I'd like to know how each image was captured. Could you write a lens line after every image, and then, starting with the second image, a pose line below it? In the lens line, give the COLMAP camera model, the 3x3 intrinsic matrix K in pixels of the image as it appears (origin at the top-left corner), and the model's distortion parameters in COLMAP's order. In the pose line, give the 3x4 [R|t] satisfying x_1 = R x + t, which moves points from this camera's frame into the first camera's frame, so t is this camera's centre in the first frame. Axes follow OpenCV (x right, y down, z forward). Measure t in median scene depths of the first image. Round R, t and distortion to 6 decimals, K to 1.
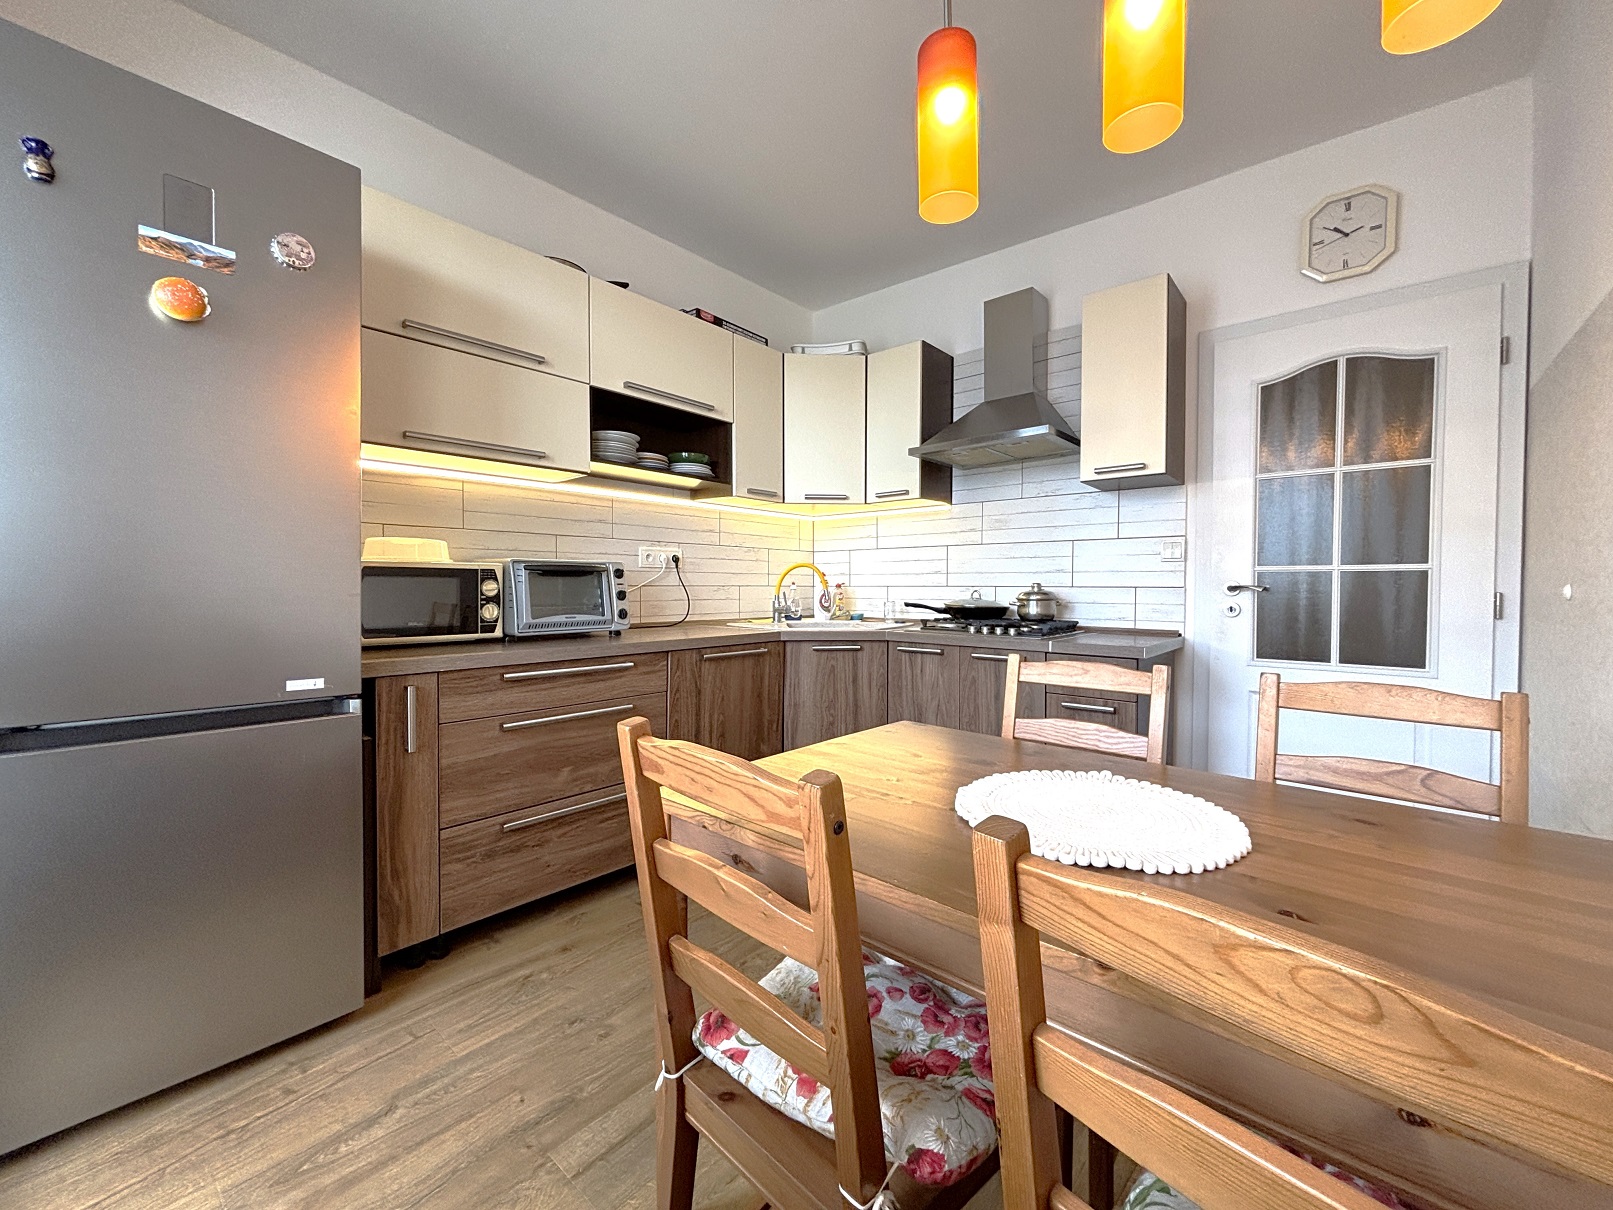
lens RADIAL K [[641.9, 0, 806.5], [0, 641.9, 605.0], [0, 0, 1]] dist [0.000872, -0.000028]
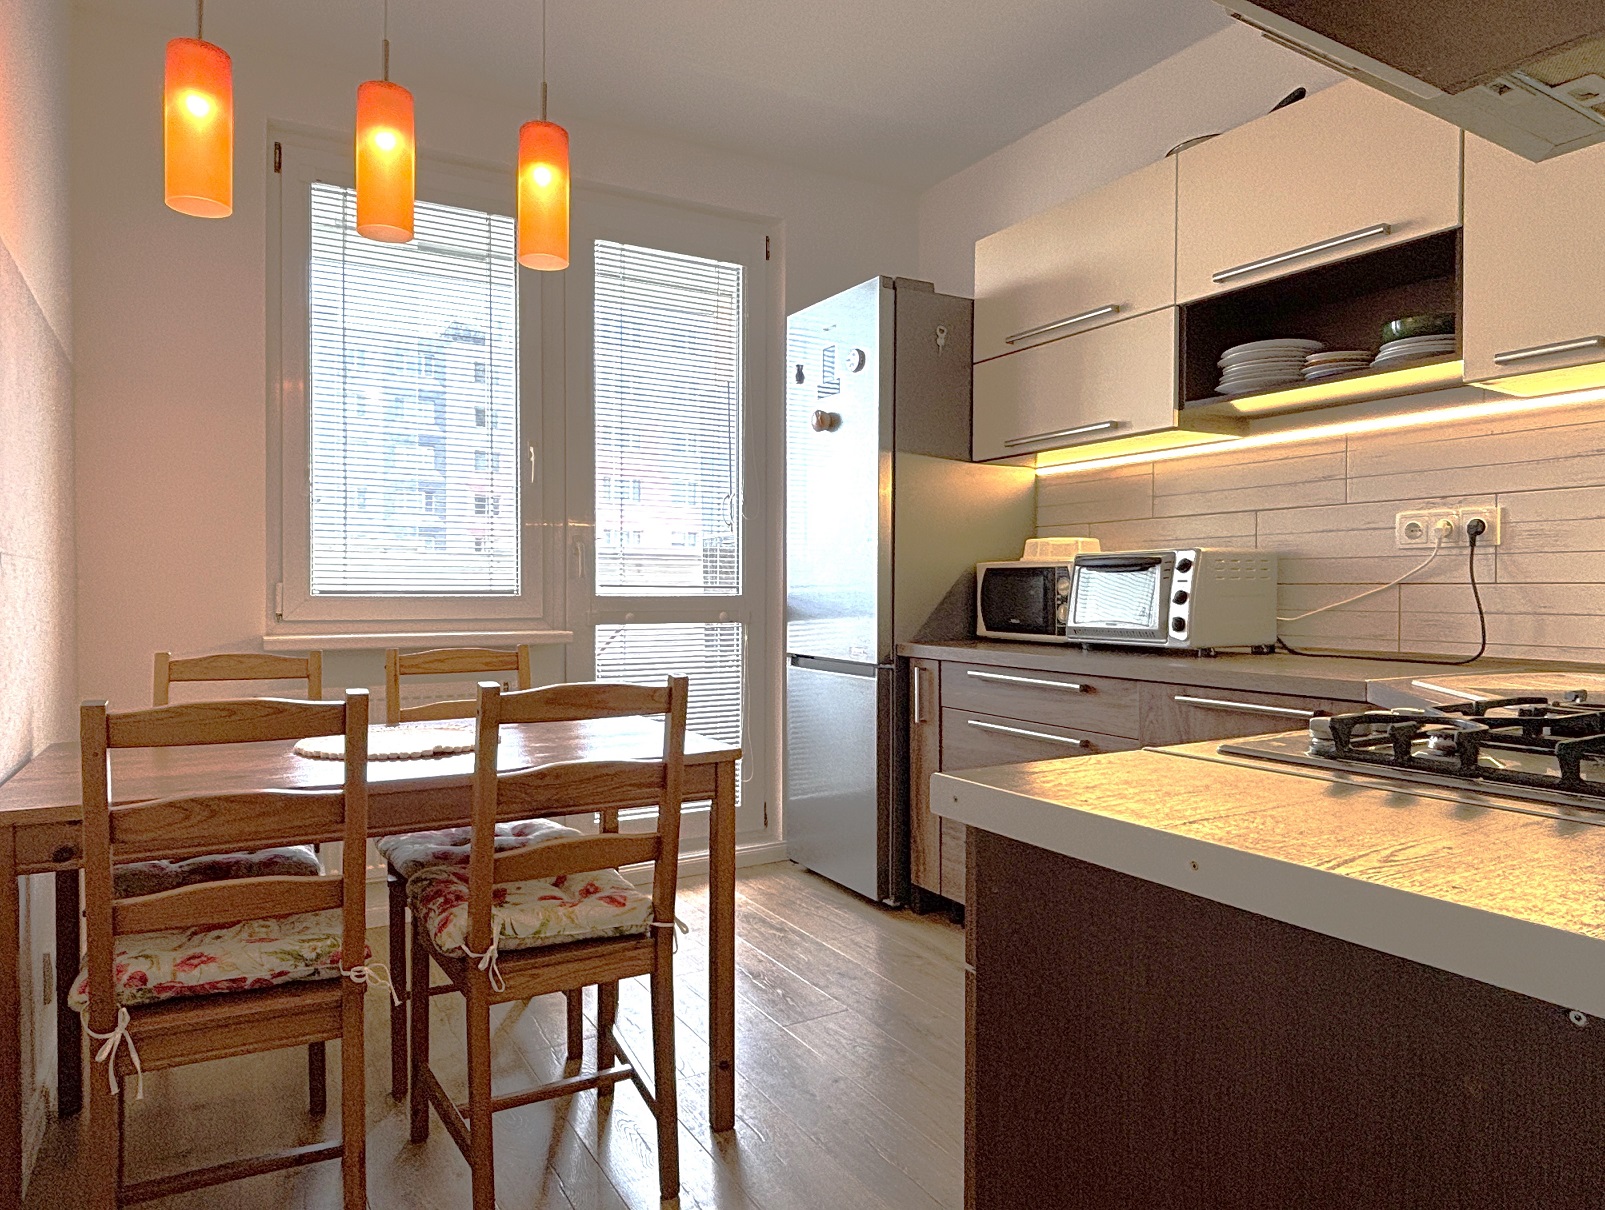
lens RADIAL K [[1017.1, 0, 802.5], [0, 1017.1, 605.0], [0, 0, 1]] dist [0.001057, 0.000124]
pose [[-0.302669, 0.010014, -0.953043, 0.870750], [-0.033243, 0.999225, 0.021057, -0.016073], [0.952516, 0.038055, -0.302102, 0.943903]]
